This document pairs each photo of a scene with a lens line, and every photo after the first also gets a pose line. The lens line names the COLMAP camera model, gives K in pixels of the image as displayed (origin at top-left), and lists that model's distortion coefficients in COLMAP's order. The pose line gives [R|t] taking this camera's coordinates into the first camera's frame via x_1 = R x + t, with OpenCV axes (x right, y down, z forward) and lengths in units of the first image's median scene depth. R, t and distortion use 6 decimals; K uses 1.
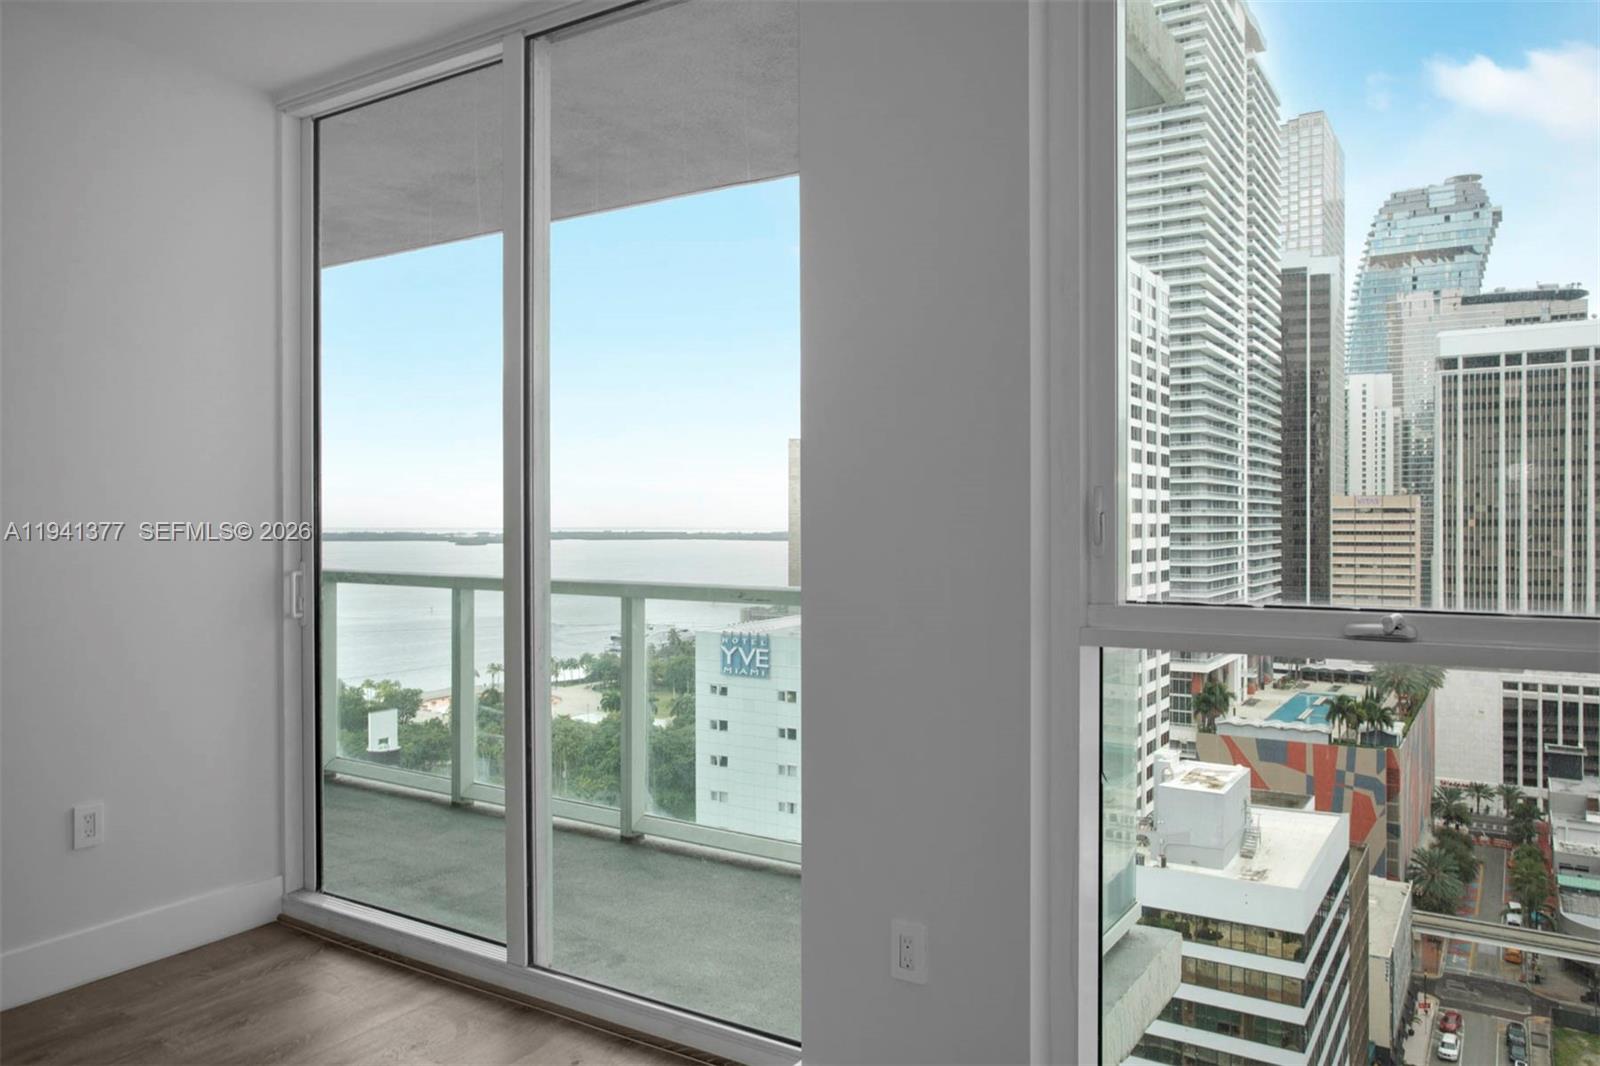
lens RADIAL K [[1136.2, 0, 800.9], [0, 1136.2, 524.6], [0, 0, 1]] dist [-0.005641, 0.006206]
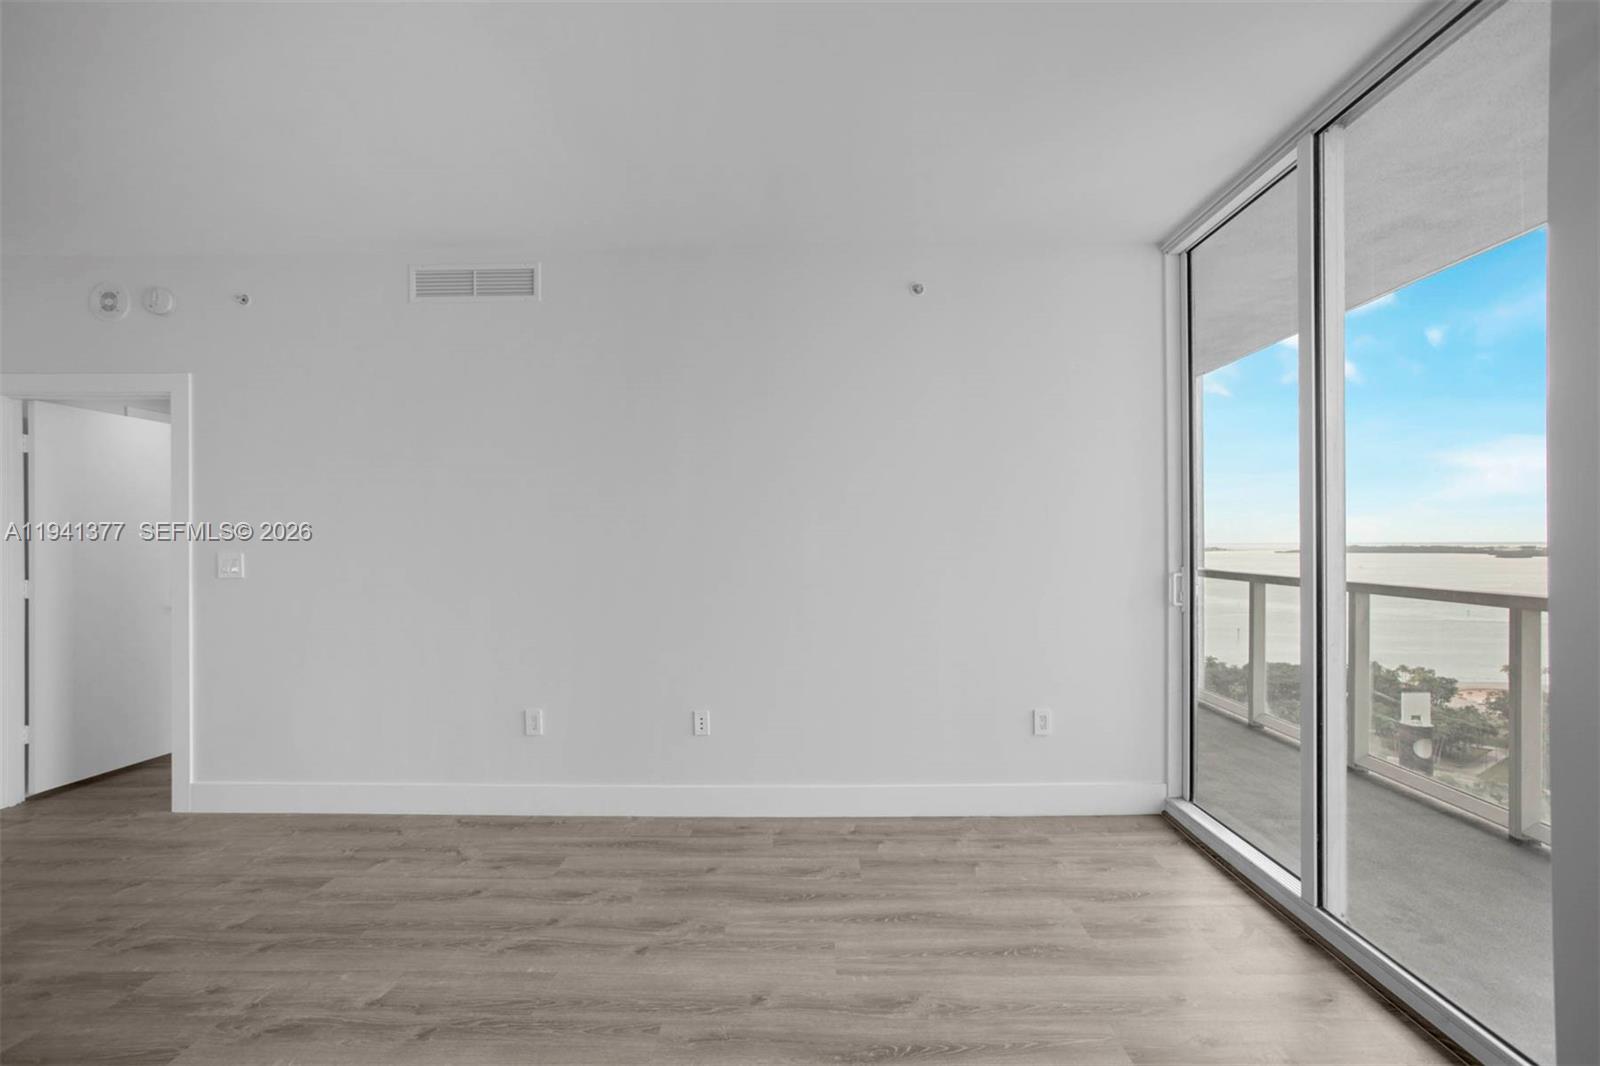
lens RADIAL K [[790.2, 0, 803.1], [0, 790.2, 541.5], [0, 0, 1]] dist [-0.024471, 0.019940]
pose [[0.525064, -0.004498, -0.851051, 0.148636], [0.005863, 0.999981, -0.001668, 0.000400], [0.851042, -0.004114, 0.525081, 0.083890]]
